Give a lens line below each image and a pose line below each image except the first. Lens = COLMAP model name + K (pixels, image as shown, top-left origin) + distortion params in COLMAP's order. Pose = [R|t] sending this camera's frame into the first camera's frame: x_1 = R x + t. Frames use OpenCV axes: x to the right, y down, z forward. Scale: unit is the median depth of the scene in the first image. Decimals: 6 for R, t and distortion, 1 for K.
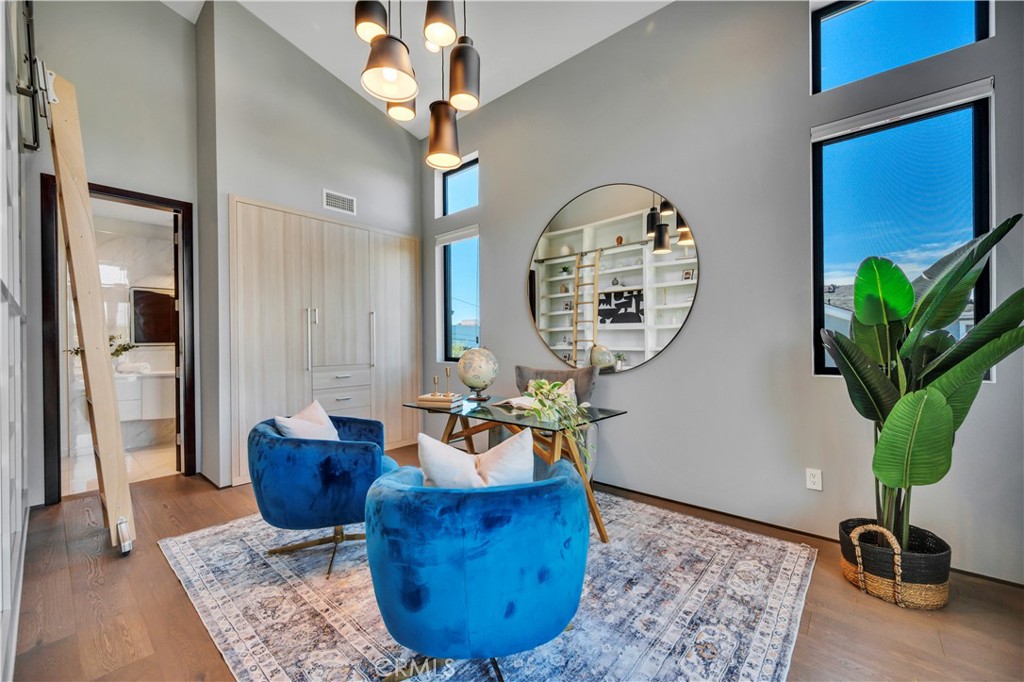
lens RADIAL K [[409.4, 0, 512.1], [0, 409.4, 344.3], [0, 0, 1]] dist [0.007073, -0.000349]
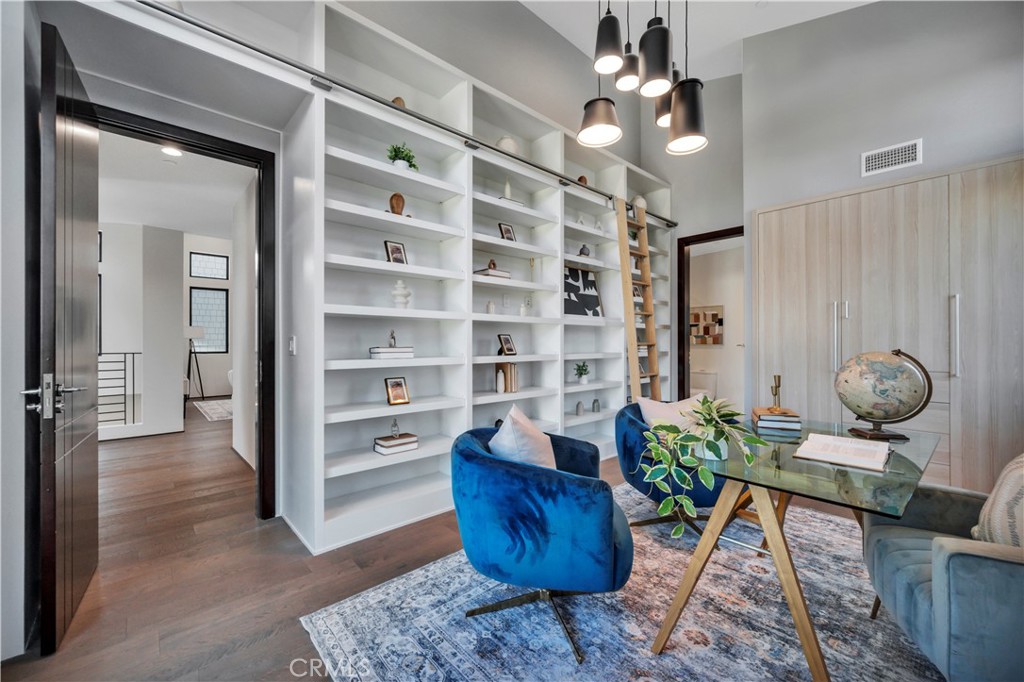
lens RADIAL K [[409.4, 0, 515.2], [0, 409.4, 340.3], [0, 0, 1]] dist [0.007073, -0.000349]
pose [[-0.103800, 0.001984, -0.994596, 0.436189], [-0.004473, 0.999987, 0.002461, -0.003892], [0.994588, 0.004704, -0.103790, 0.396709]]
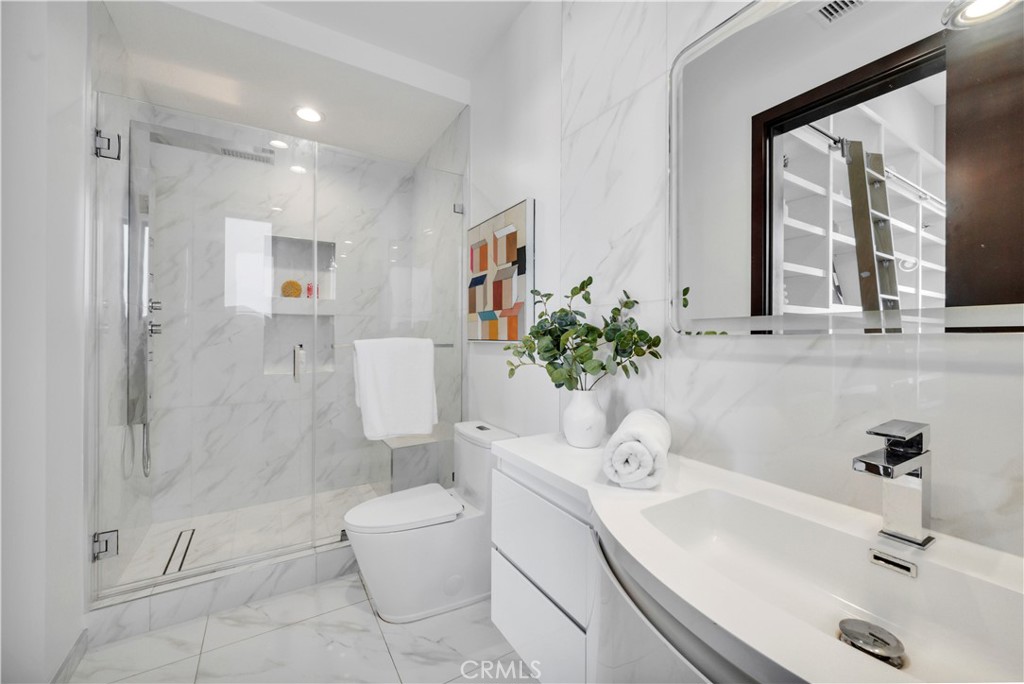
lens RADIAL K [[409.4, 0, 508.8], [0, 409.4, 334.5], [0, 0, 1]] dist [0.007073, -0.000349]
pose [[-0.310826, 0.001544, -0.950466, -0.813178], [-0.005446, 0.999979, 0.003405, 0.004676], [0.950451, 0.006234, -0.310811, 1.154096]]
